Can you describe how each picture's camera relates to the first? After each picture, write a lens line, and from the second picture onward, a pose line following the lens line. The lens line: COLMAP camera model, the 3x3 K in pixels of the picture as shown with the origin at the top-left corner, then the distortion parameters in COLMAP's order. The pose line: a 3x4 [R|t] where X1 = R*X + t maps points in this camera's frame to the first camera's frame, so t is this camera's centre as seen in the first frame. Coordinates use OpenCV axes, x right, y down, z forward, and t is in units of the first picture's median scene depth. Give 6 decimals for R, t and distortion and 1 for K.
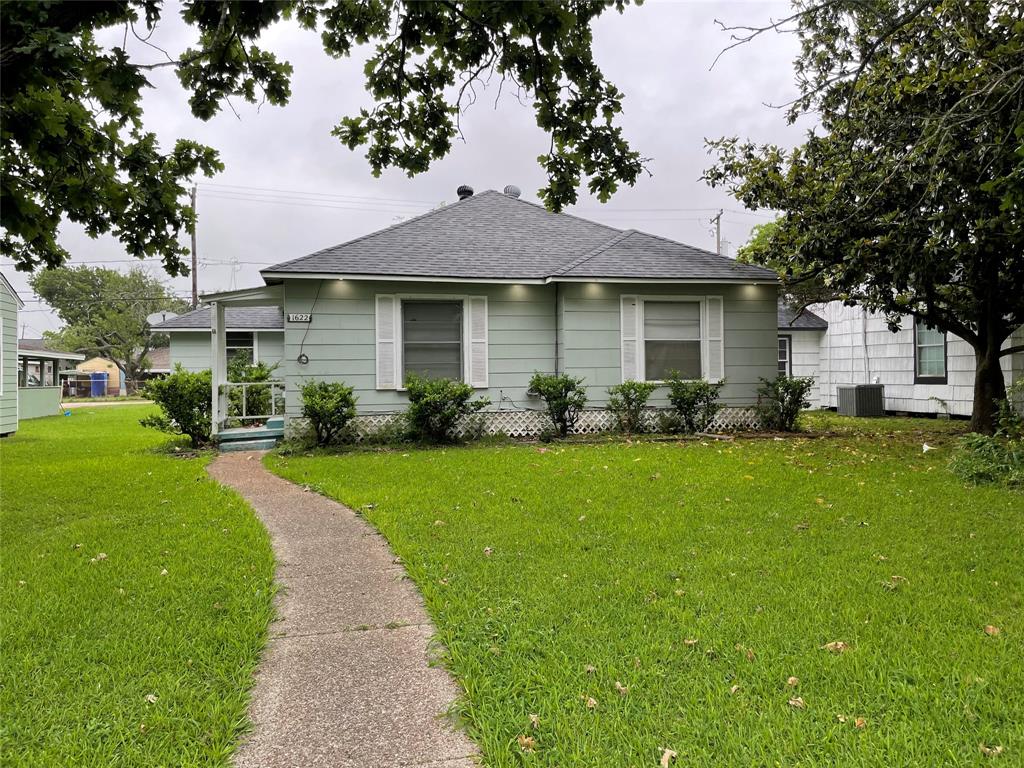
lens RADIAL K [[770.8, 0, 513.0], [0, 770.8, 385.9], [0, 0, 1]] dist [0.013295, -0.005163]
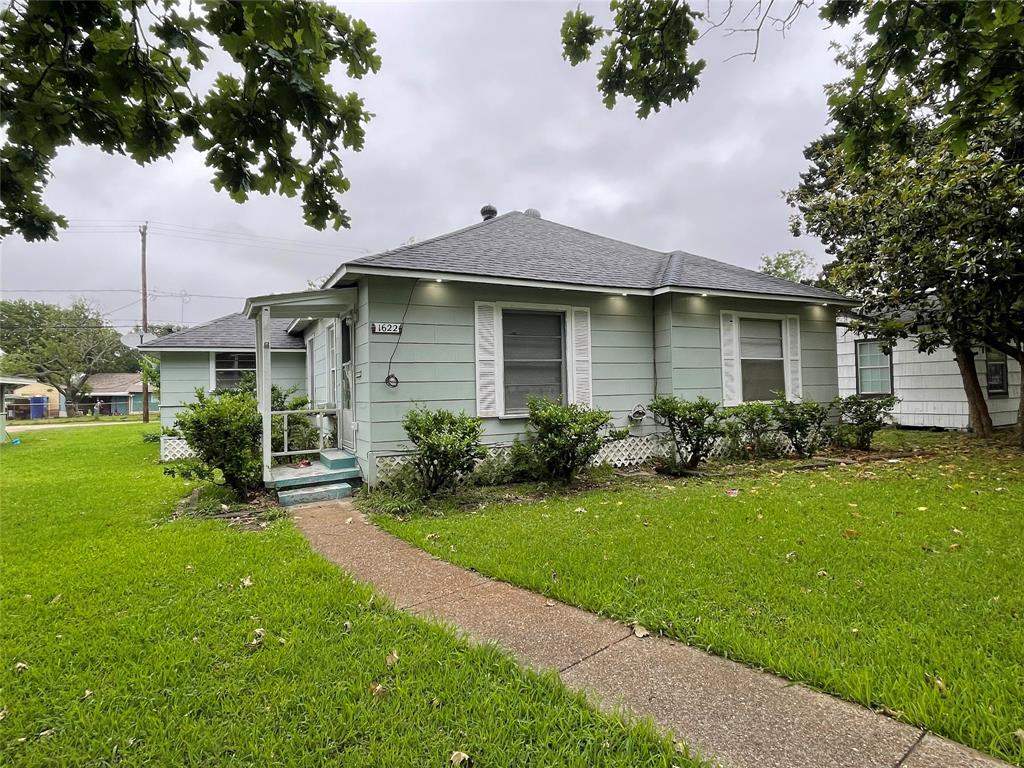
lens RADIAL K [[570.4, 0, 511.3], [0, 570.4, 384.8], [0, 0, 1]] dist [-0.019769, 0.000849]
pose [[0.976387, -0.007149, 0.215909, -0.261671], [0.013424, 0.999529, -0.027609, -0.012587], [-0.215610, 0.029855, 0.976023, 0.388113]]
